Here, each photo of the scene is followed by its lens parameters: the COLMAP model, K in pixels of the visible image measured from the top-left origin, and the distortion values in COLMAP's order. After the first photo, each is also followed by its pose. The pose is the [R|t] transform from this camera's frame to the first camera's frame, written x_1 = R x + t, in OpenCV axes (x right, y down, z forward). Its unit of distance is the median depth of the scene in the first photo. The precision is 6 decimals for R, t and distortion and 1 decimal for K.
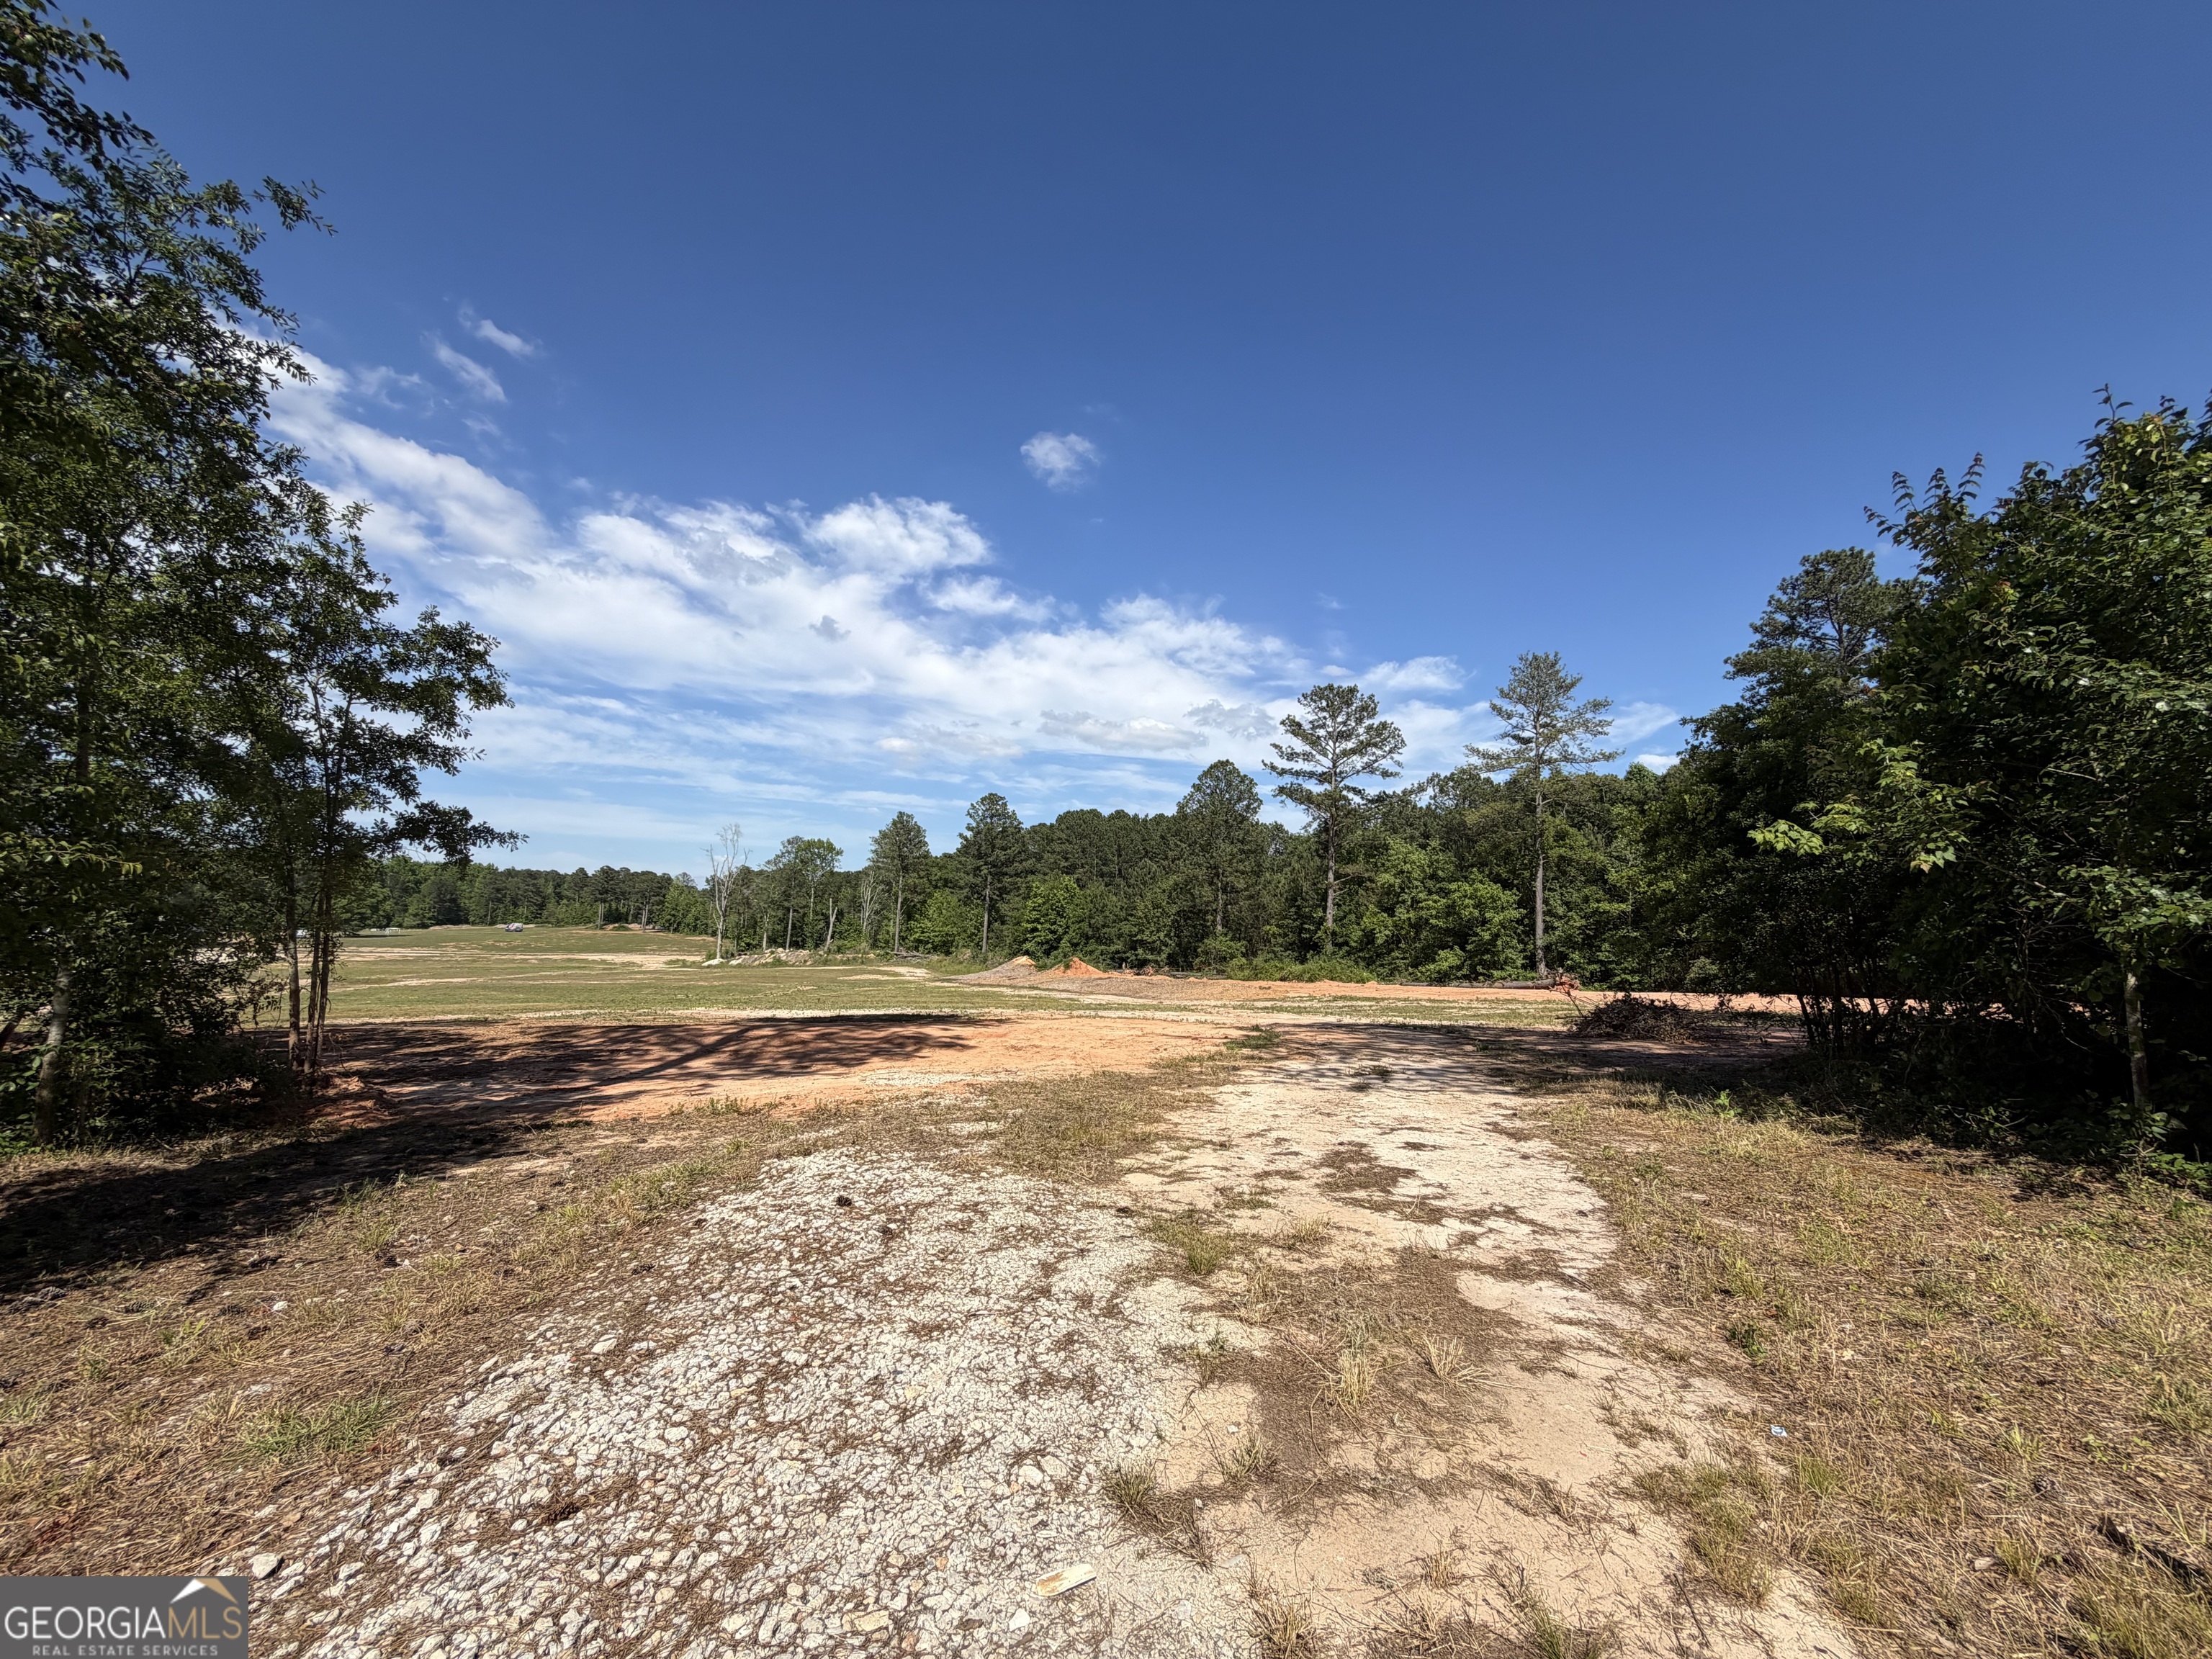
lens RADIAL K [[887.9, 0, 1098.9], [0, 887.9, 831.2], [0, 0, 1]] dist [0.002199, 0.000926]
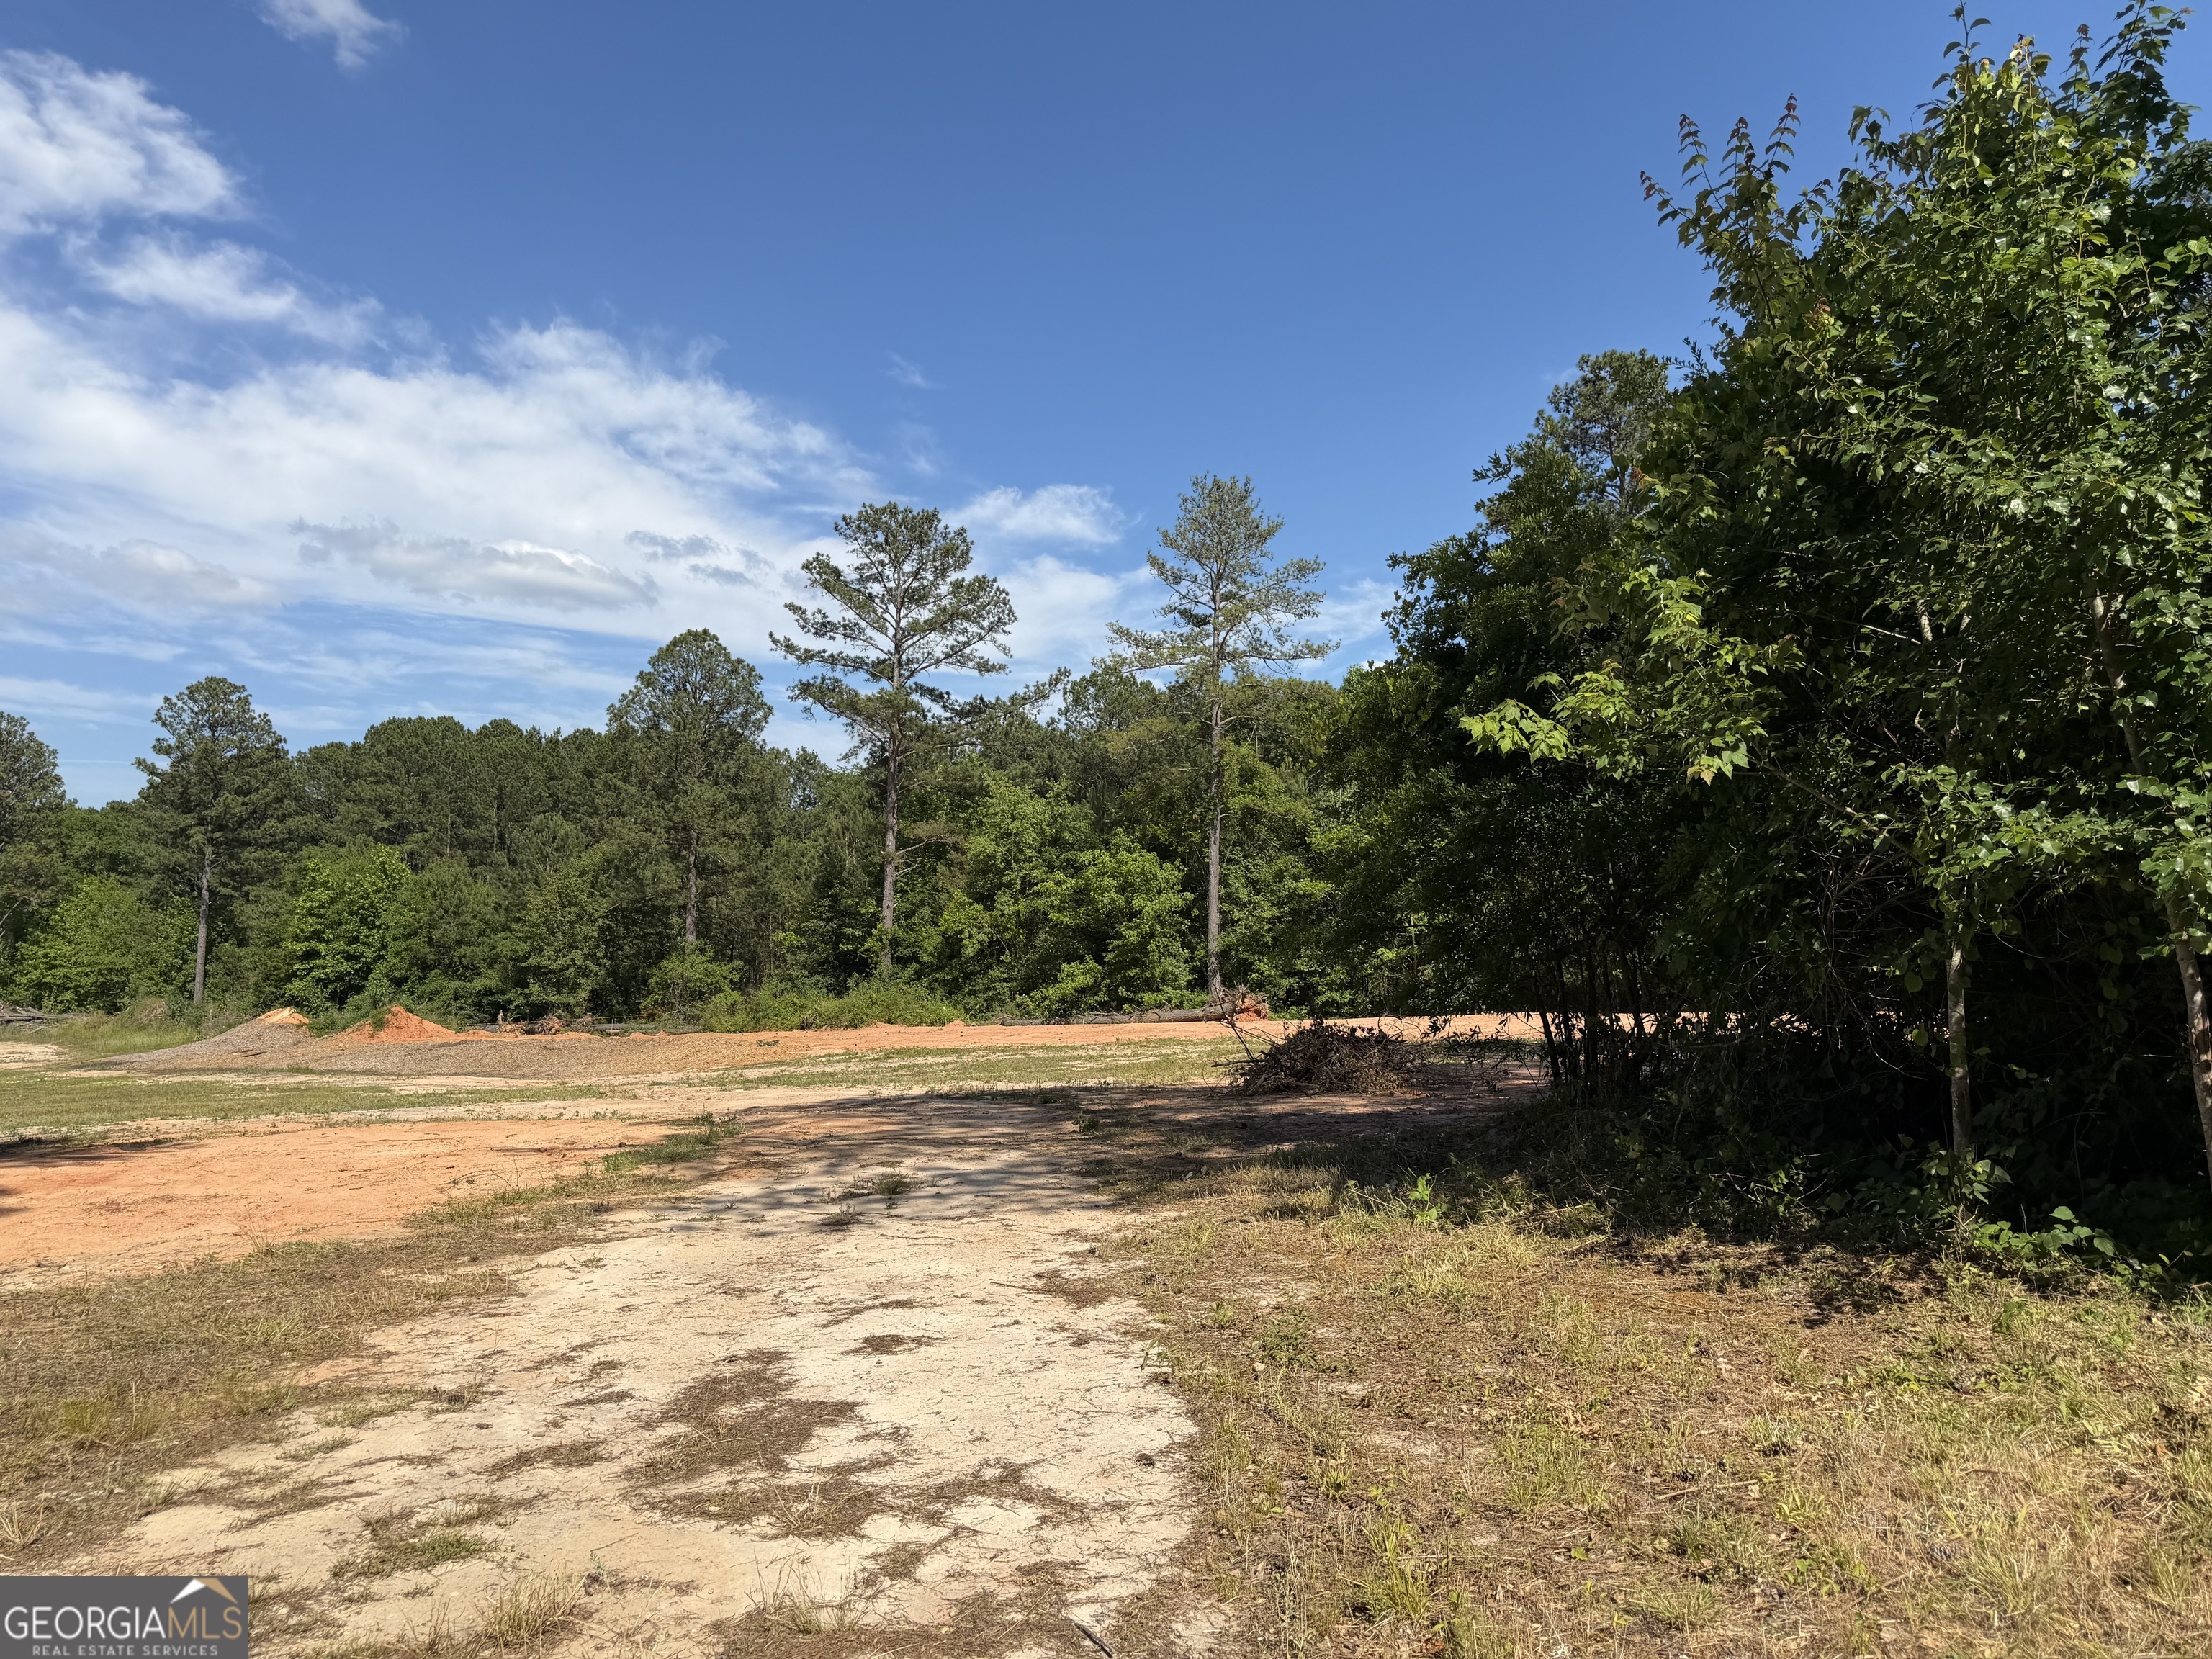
lens RADIAL K [[1553.2, 0, 1111.4], [0, 1553.2, 828.7], [0, 0, 1]] dist [0.071769, -0.090475]
pose [[0.927091, -0.001048, 0.374835, 0.069593], [-0.013136, 0.999291, 0.035282, 0.017110], [-0.374607, -0.037634, 0.926420, 0.074198]]
